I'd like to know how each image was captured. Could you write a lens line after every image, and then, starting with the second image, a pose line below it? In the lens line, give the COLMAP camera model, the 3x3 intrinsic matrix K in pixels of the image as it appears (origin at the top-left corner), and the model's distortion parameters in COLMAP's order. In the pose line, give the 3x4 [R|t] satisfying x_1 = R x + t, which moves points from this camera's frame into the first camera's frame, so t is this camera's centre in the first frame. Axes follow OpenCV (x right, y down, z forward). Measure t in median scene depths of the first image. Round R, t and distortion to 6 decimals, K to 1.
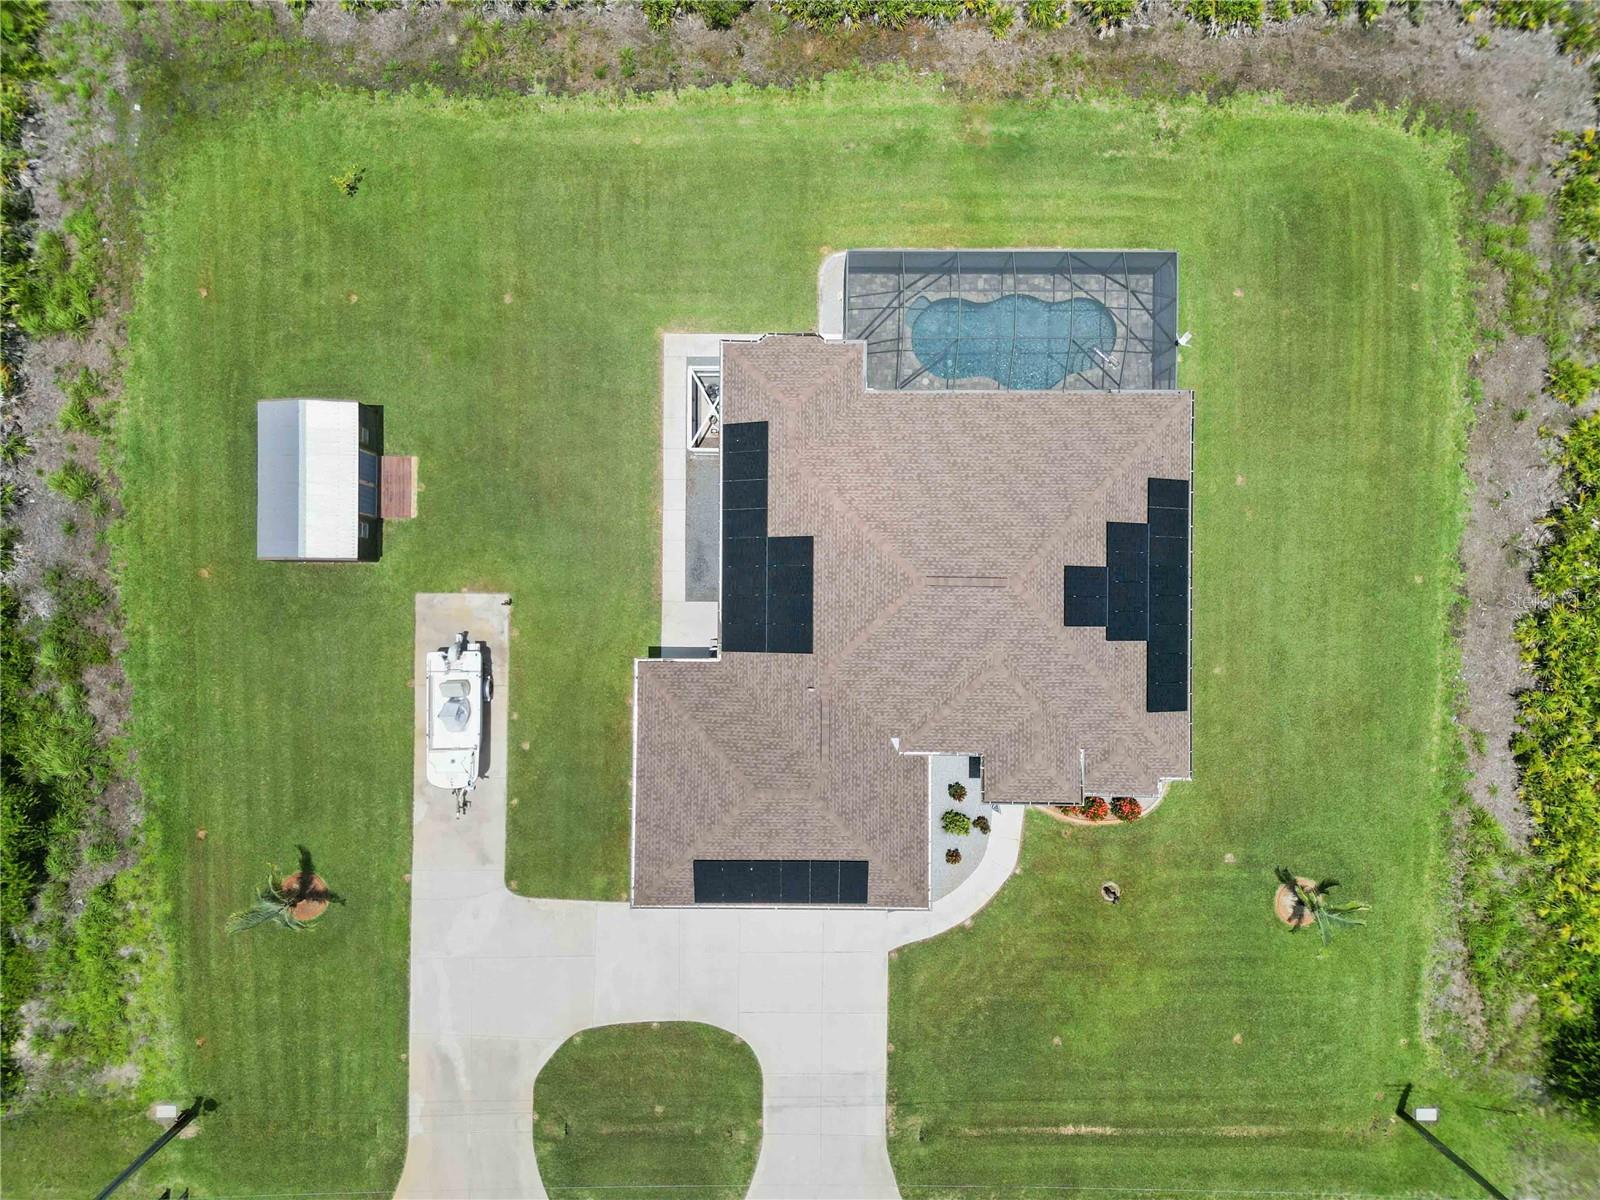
lens RADIAL K [[1123.2, 0, 800.1], [0, 1123.2, 592.9], [0, 0, 1]] dist [0.063602, -0.055463]
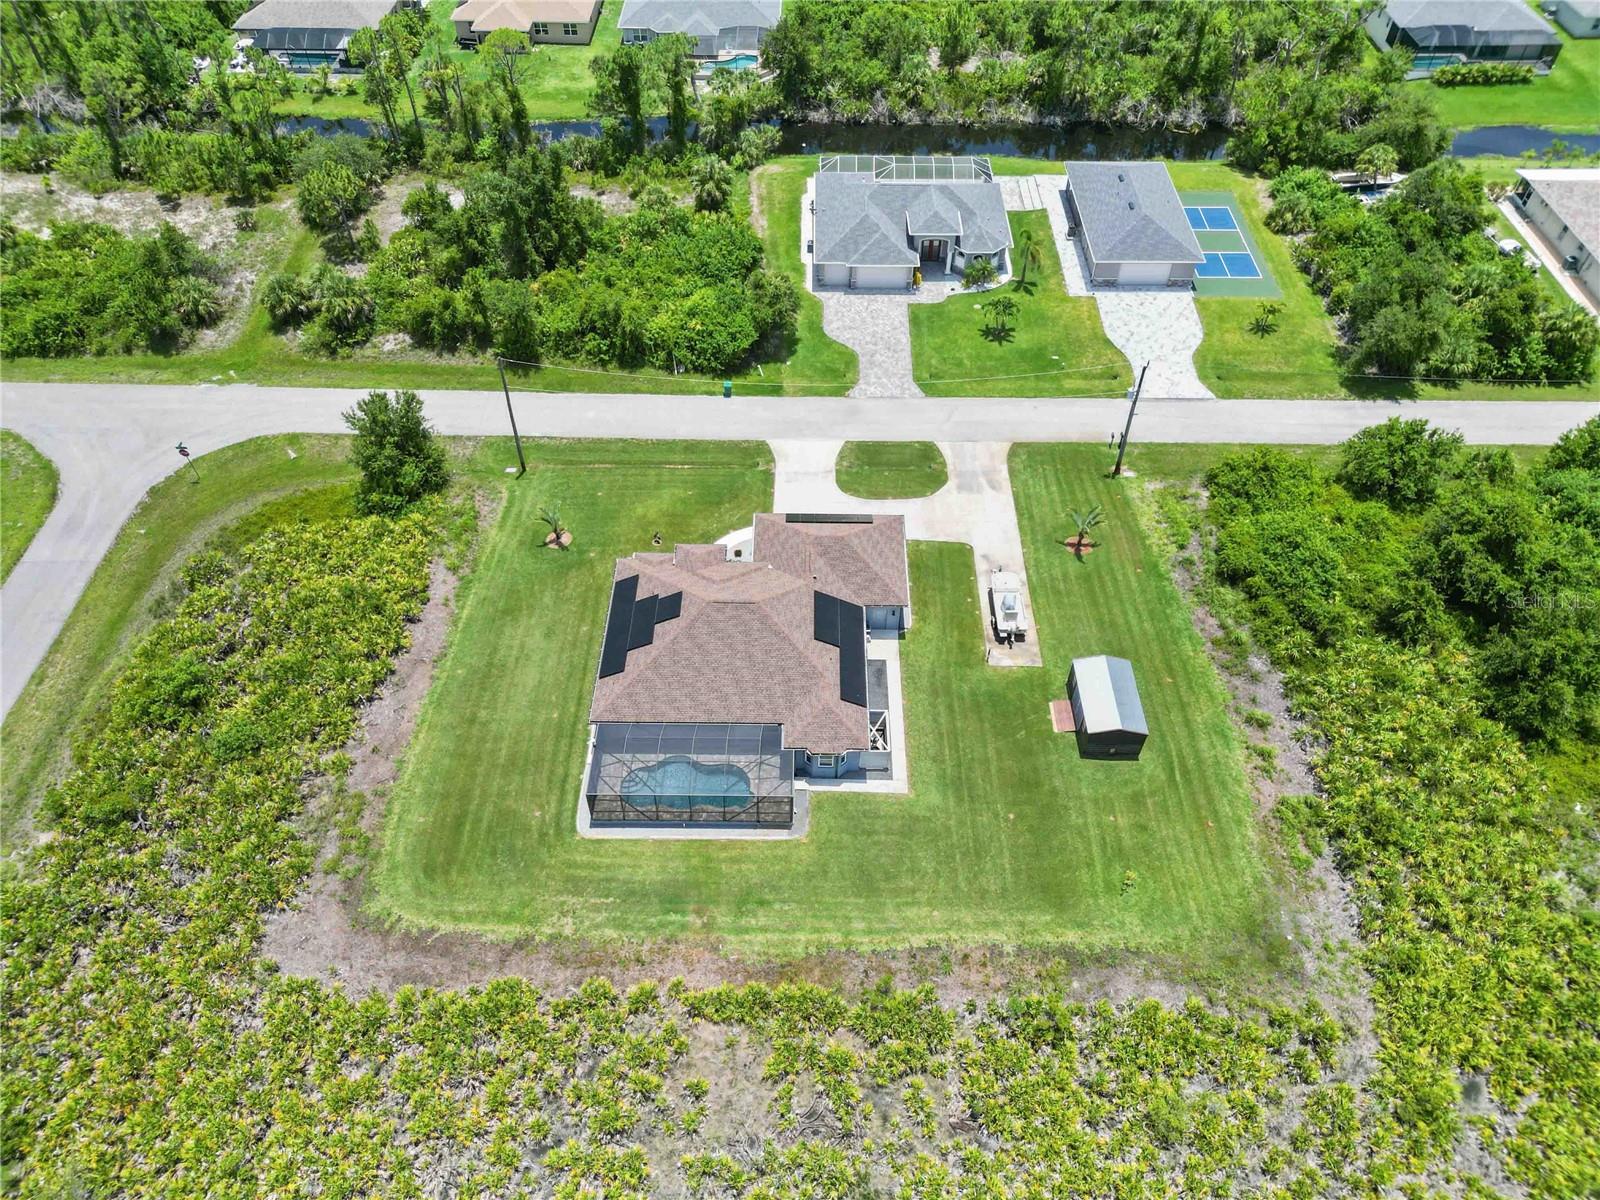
lens RADIAL K [[1123.2, 0, 800.1], [0, 1123.2, 592.9], [0, 0, 1]] dist [0.063602, -0.055463]
pose [[-0.999975, -0.006953, -0.001476, 0.033688], [0.004043, -0.727253, 0.686357, -1.098030], [-0.005846, 0.686334, 0.727263, -0.322642]]
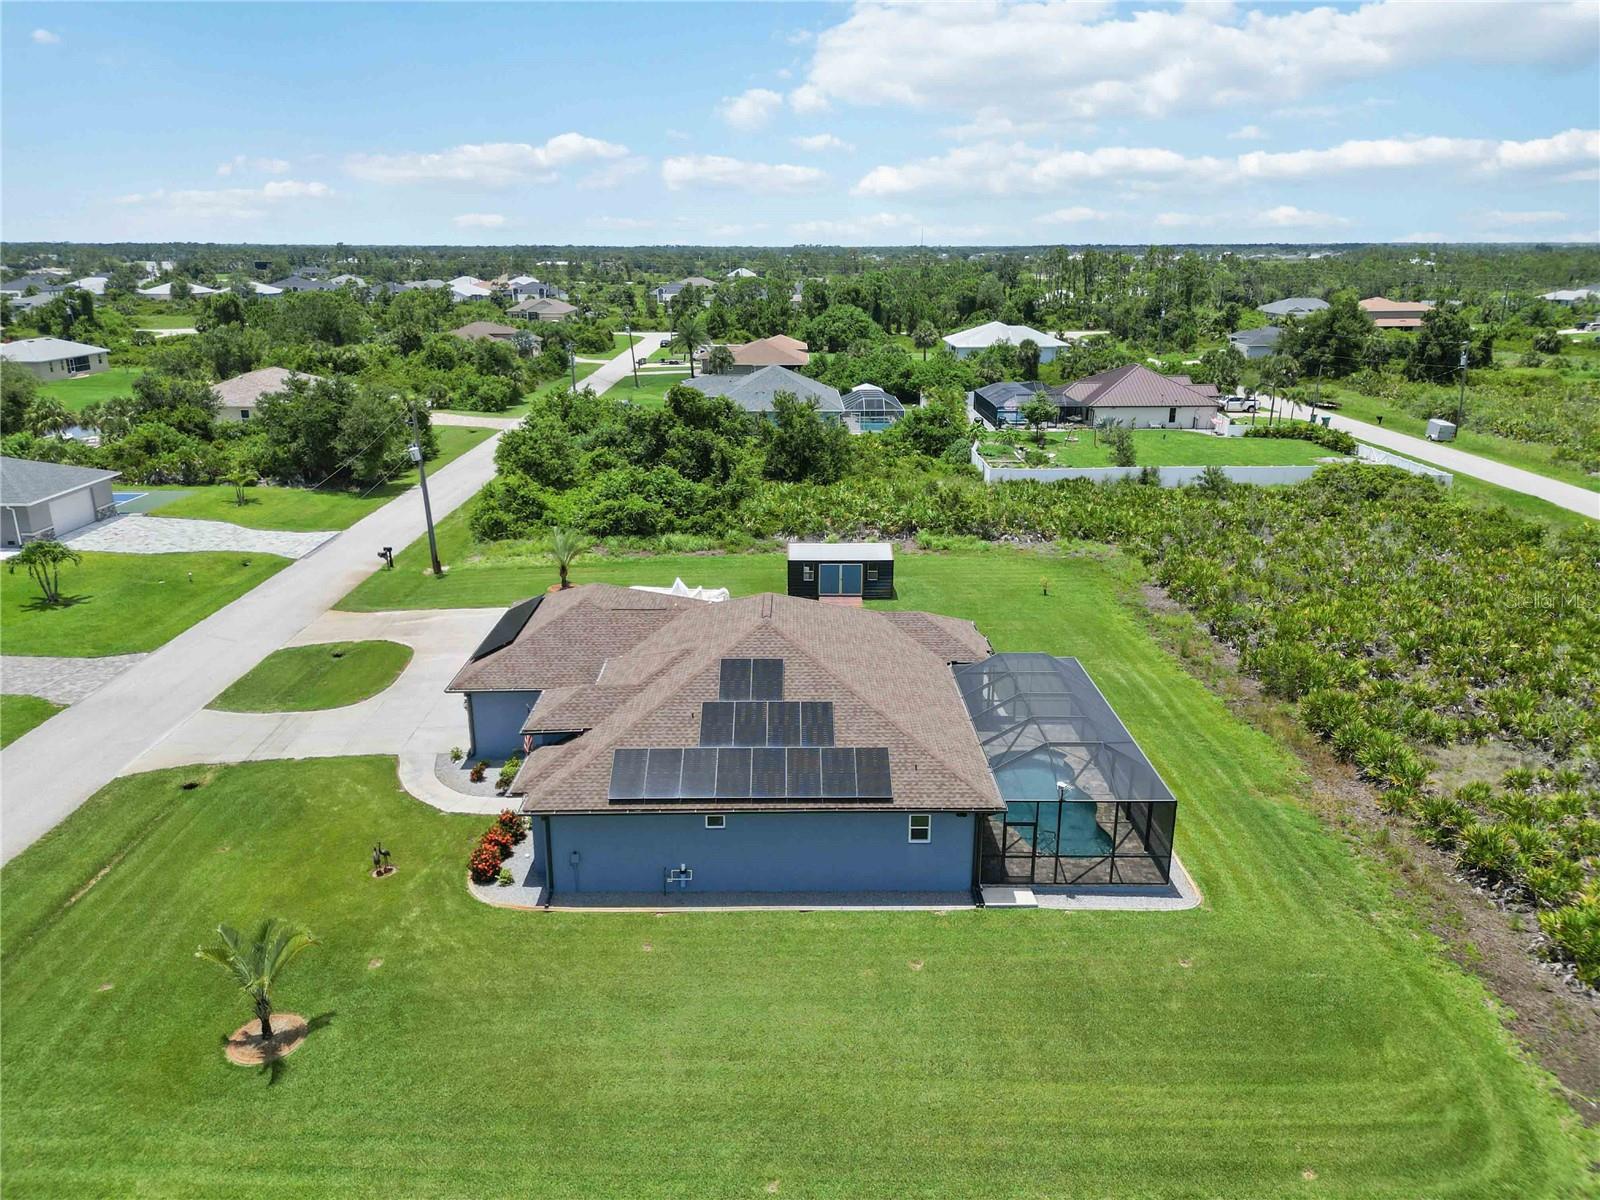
lens RADIAL K [[1123.2, 0, 800.1], [0, 1123.2, 592.9], [0, 0, 1]] dist [0.063602, -0.055463]
pose [[0.018155, 0.295866, -0.955057, 0.981382], [-0.999764, 0.016744, -0.013818, -0.021859], [0.011903, 0.955083, 0.296100, 0.573443]]
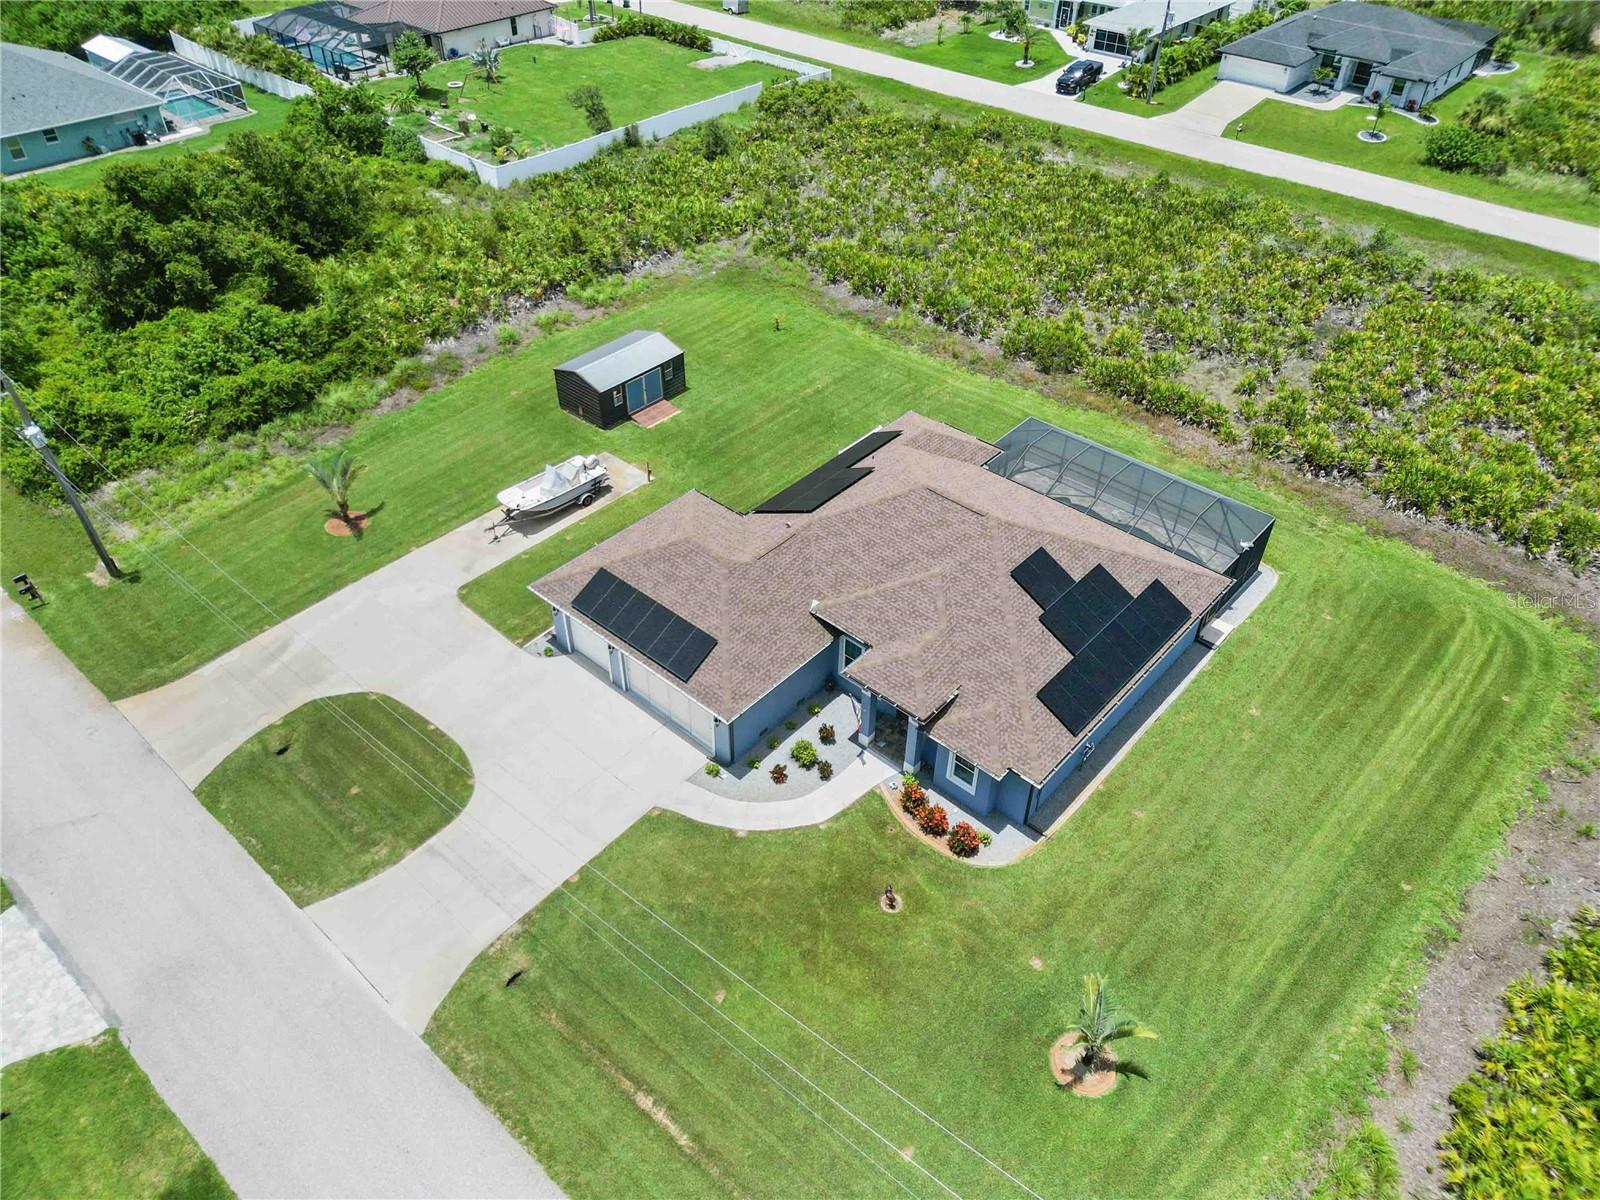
lens RADIAL K [[1123.2, 0, 800.1], [0, 1123.2, 592.9], [0, 0, 1]] dist [0.063602, -0.055463]
pose [[0.753259, 0.432947, -0.495135, 0.532488], [-0.657701, 0.489495, -0.572559, 0.667926], [-0.005522, 0.756936, 0.653466, 0.283301]]
